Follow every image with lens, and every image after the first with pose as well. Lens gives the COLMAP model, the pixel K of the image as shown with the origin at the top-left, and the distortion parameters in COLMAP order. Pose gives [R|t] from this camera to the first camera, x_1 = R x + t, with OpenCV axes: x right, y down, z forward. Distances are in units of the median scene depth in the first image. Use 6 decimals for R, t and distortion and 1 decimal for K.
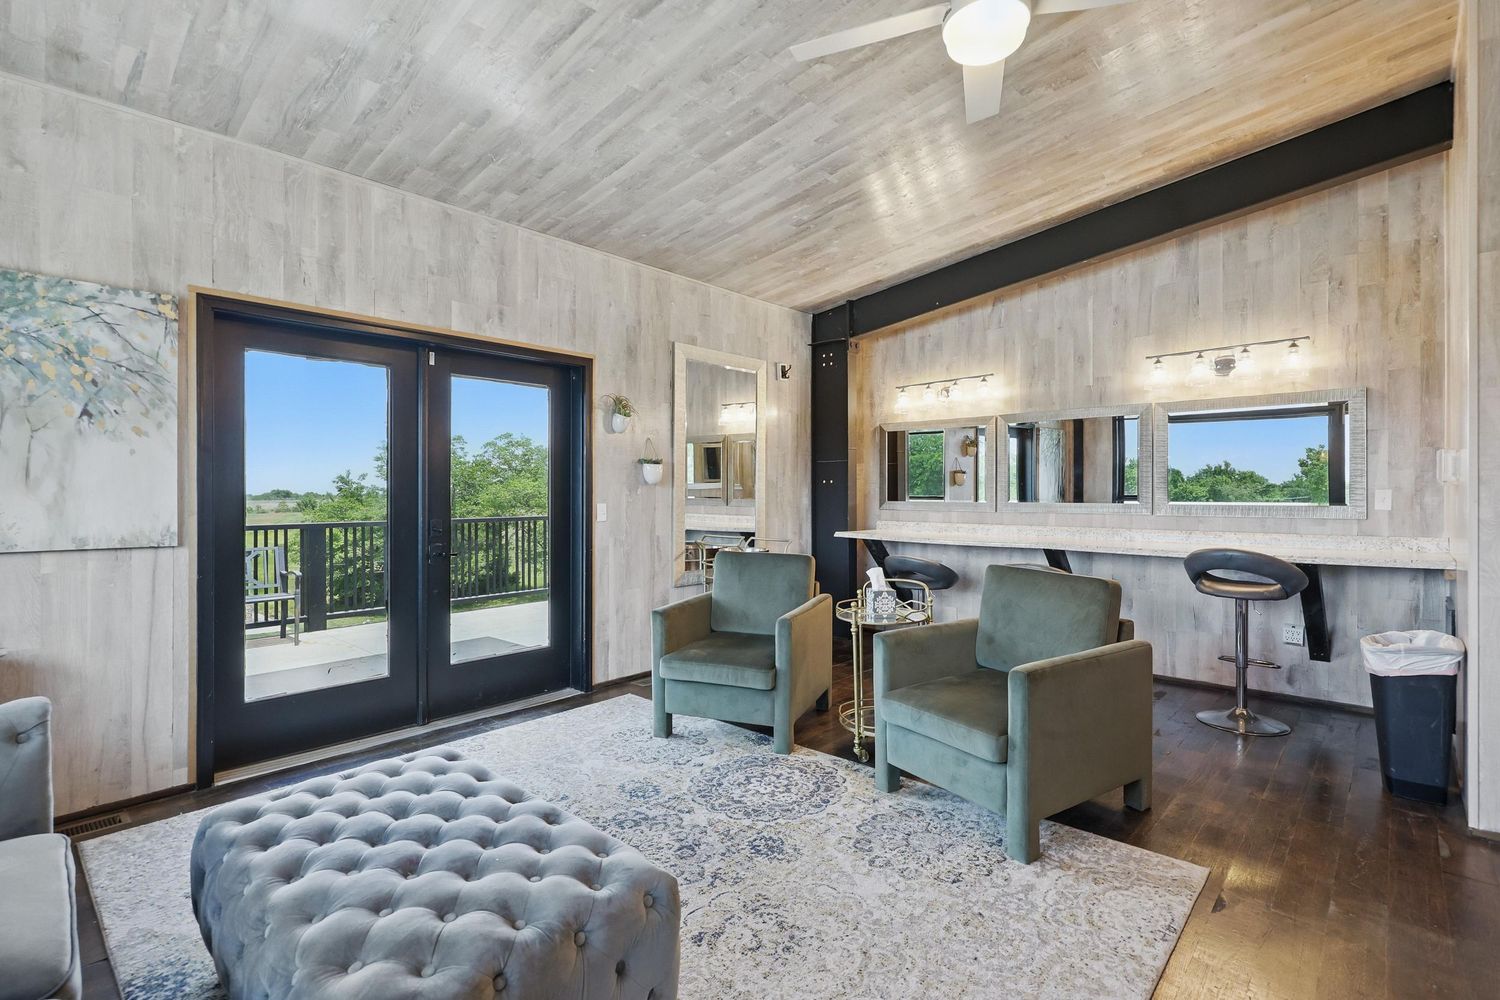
lens RADIAL K [[707.8, 0, 750.1], [0, 707.8, 495.0], [0, 0, 1]] dist [0.000920, 0.000020]
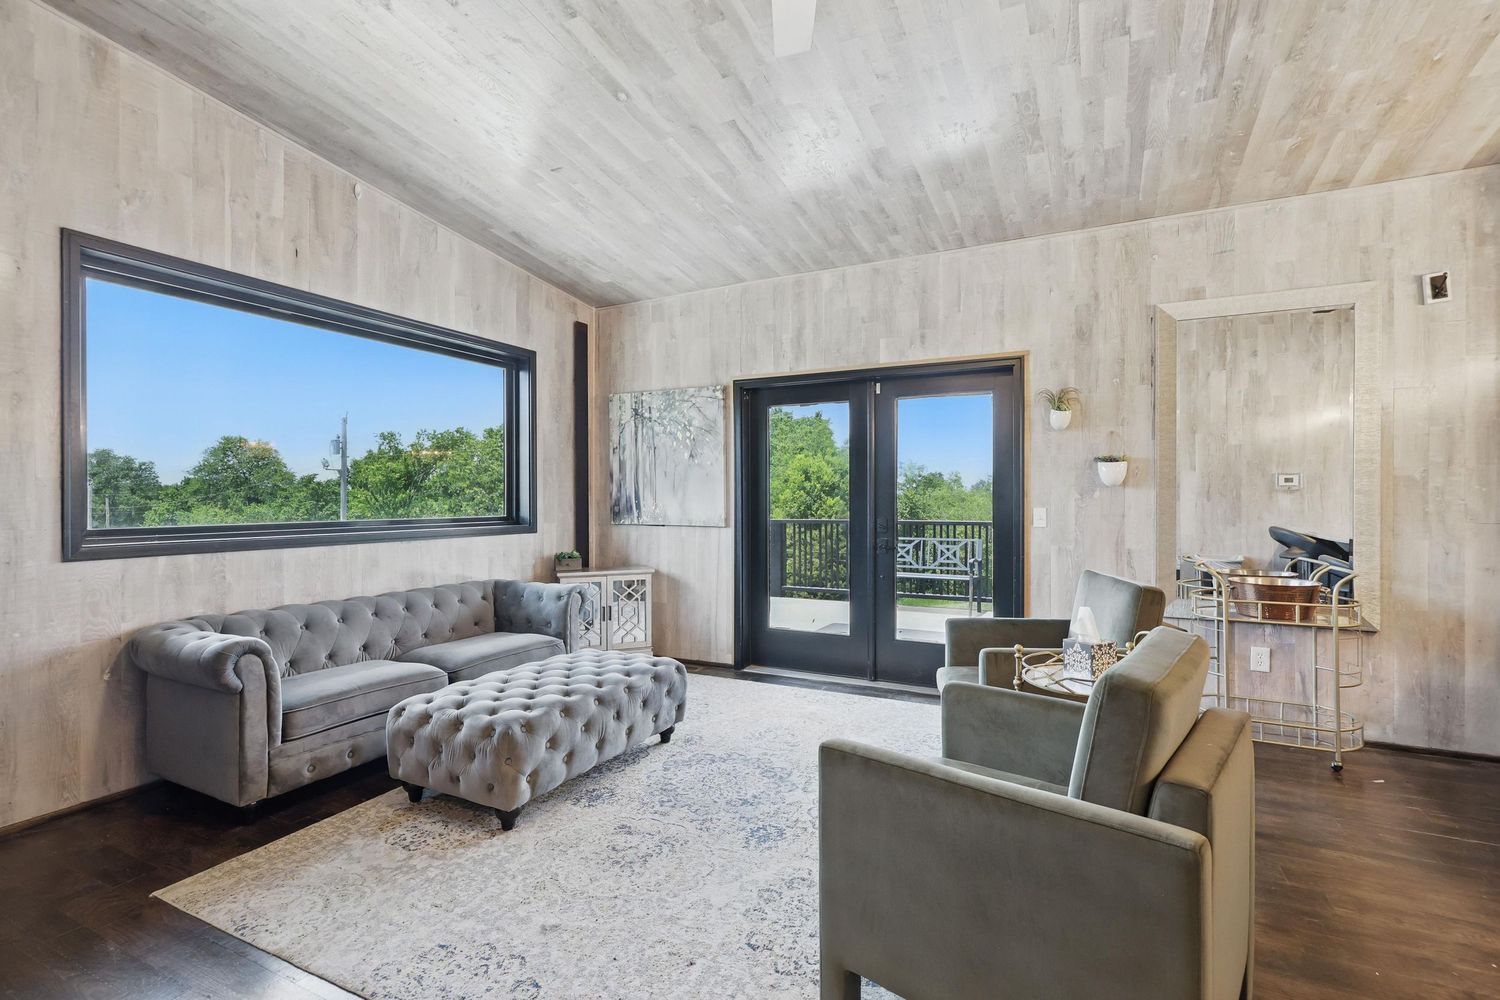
lens RADIAL K [[688.8, 0, 750.0], [0, 688.8, 500.0], [0, 0, 1]] dist [0.000623, 0.000111]
pose [[0.266191, 0.004121, -0.963911, 0.679553], [-0.002705, 0.999990, 0.003529, -0.000780], [0.963916, 0.001668, 0.266200, 0.478956]]
